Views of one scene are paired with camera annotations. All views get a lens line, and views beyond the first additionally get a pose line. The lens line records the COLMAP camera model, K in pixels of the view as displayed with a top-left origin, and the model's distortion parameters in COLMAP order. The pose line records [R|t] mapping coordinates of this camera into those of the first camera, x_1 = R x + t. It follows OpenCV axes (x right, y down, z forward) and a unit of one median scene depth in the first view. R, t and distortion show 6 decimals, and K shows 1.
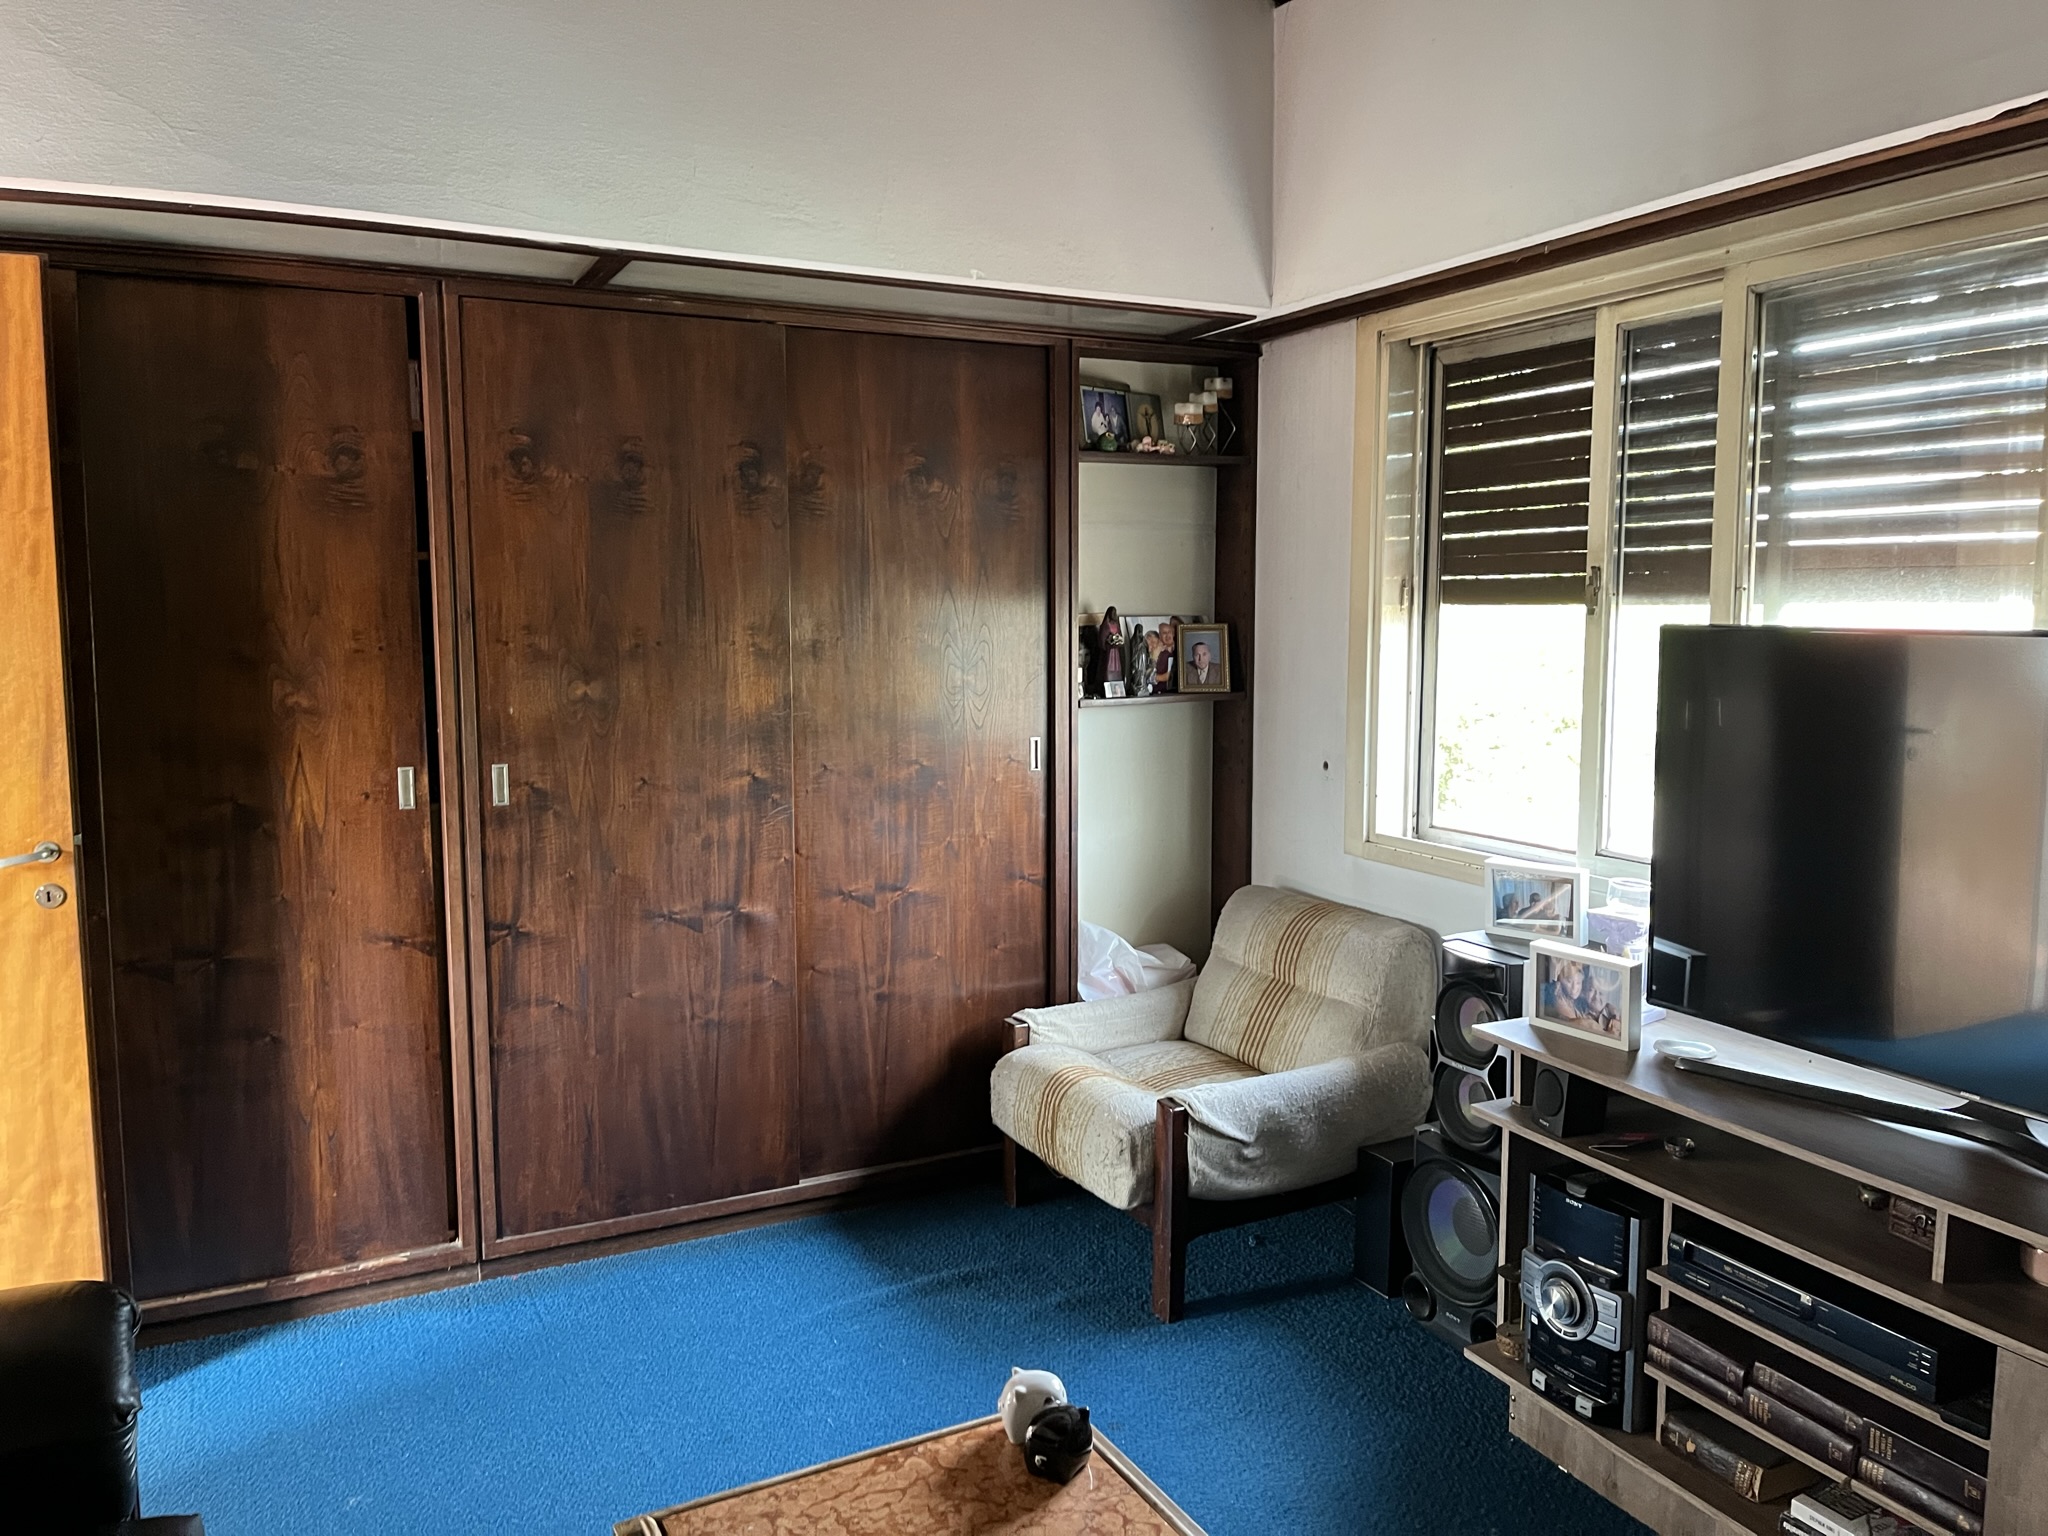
lens RADIAL K [[1552.7, 0, 1026.3], [0, 1552.7, 760.1], [0, 0, 1]] dist [0.077511, -0.093614]
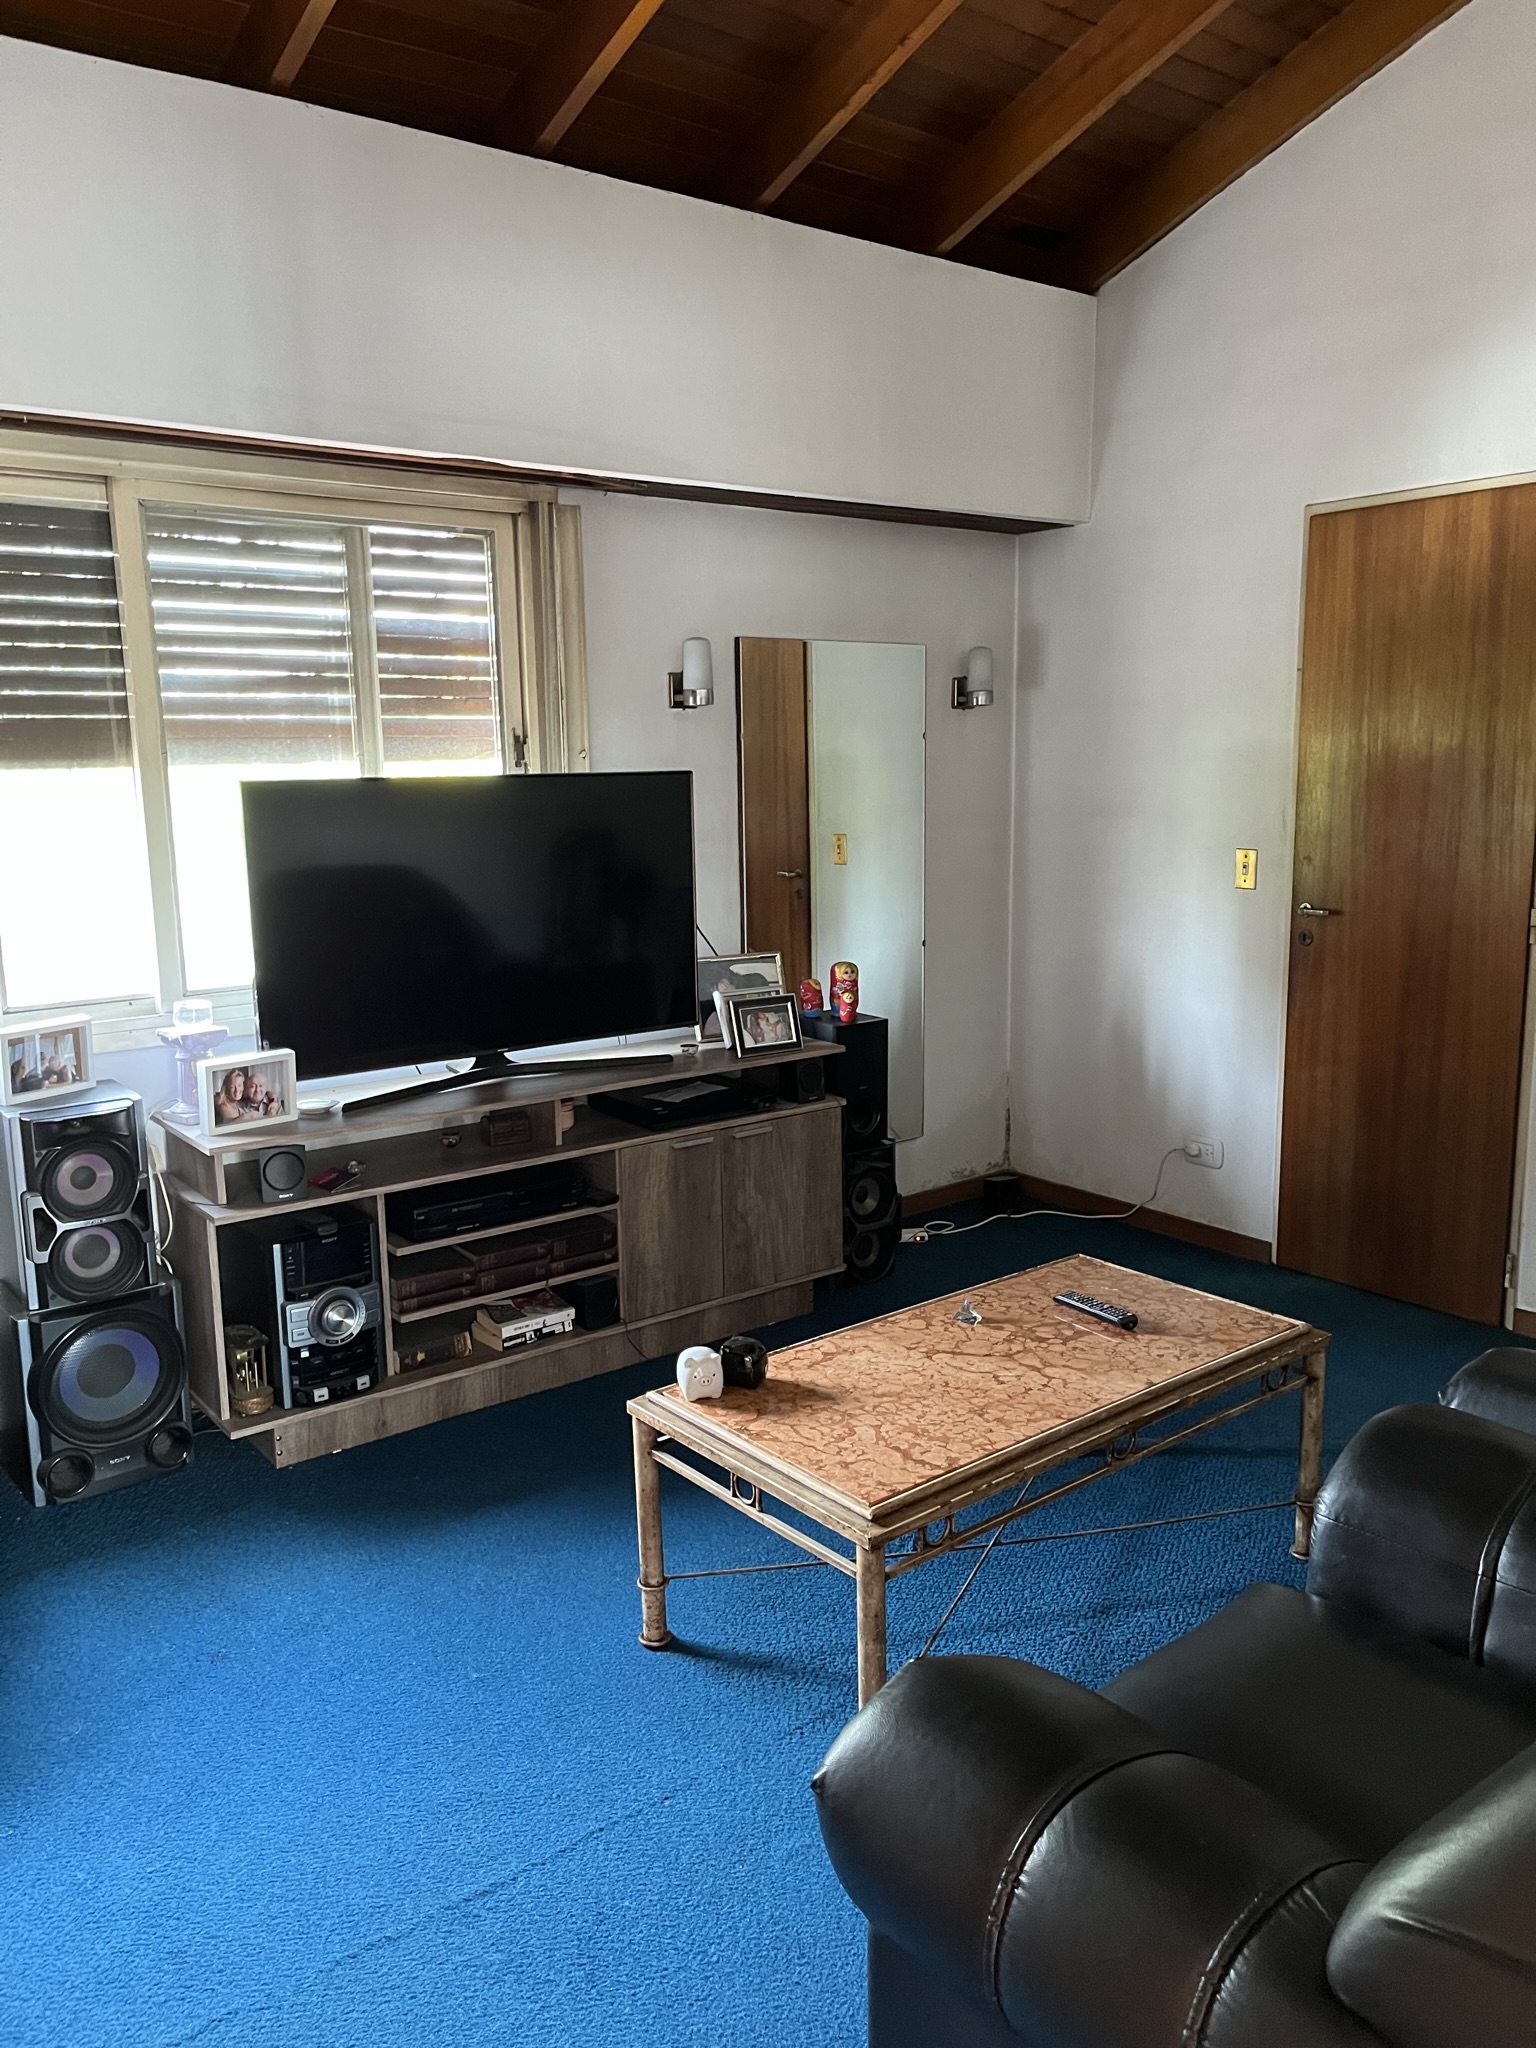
lens RADIAL K [[1552.7, 0, 767.1], [0, 1552.7, 1028.4], [0, 0, 1]] dist [0.077511, -0.093614]
pose [[-0.200652, -0.159879, 0.966529, -0.890672], [0.125695, 0.974237, 0.187249, -0.073516], [-0.971566, 0.159060, -0.175386, 0.830635]]
